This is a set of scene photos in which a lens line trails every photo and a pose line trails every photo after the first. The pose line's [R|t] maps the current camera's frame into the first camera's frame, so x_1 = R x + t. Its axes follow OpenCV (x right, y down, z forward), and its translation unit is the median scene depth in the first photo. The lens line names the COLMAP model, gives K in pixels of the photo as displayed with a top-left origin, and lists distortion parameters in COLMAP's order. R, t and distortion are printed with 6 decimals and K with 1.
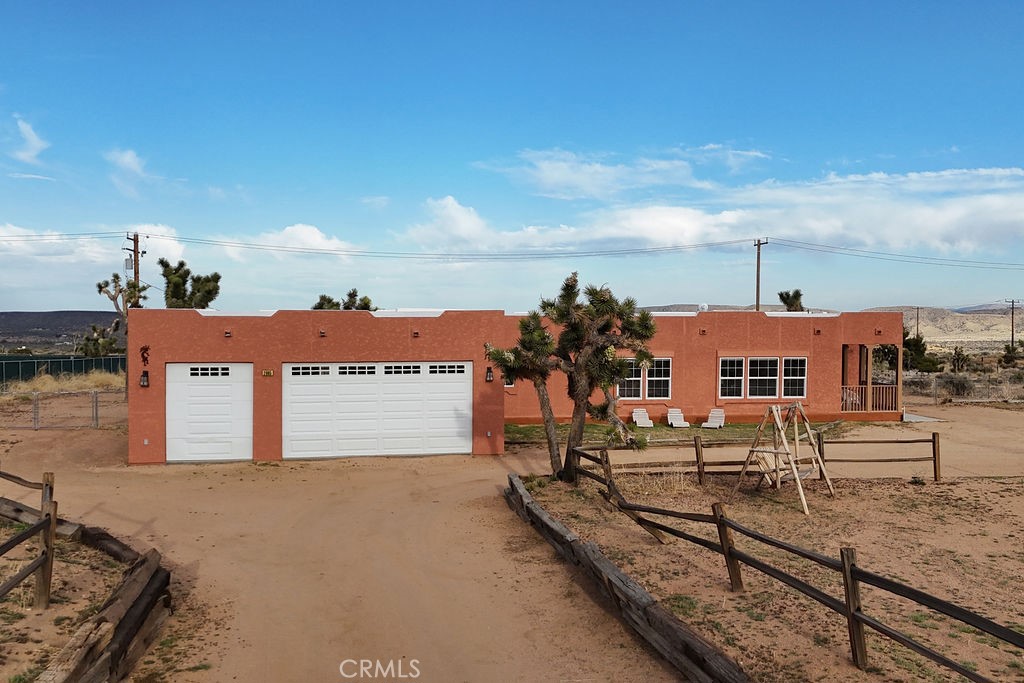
lens RADIAL K [[939.3, 0, 515.0], [0, 939.3, 340.9], [0, 0, 1]] dist [0.067603, -0.016448]
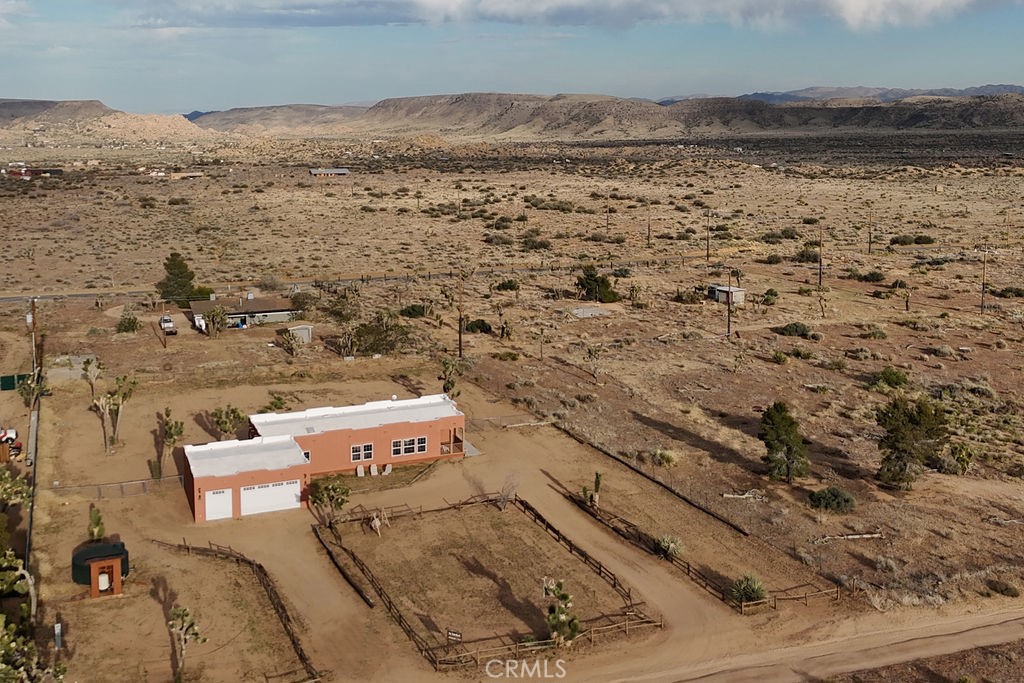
lens RADIAL K [[1146.3, 0, 558.8], [0, 1146.3, 225.9], [0, 0, 1]] dist [0.124847, -0.282802]
pose [[0.970418, -0.027510, 0.239859, -0.115134], [0.007772, 0.996532, 0.082851, -1.195568], [-0.241306, -0.078536, 0.967266, -3.058286]]
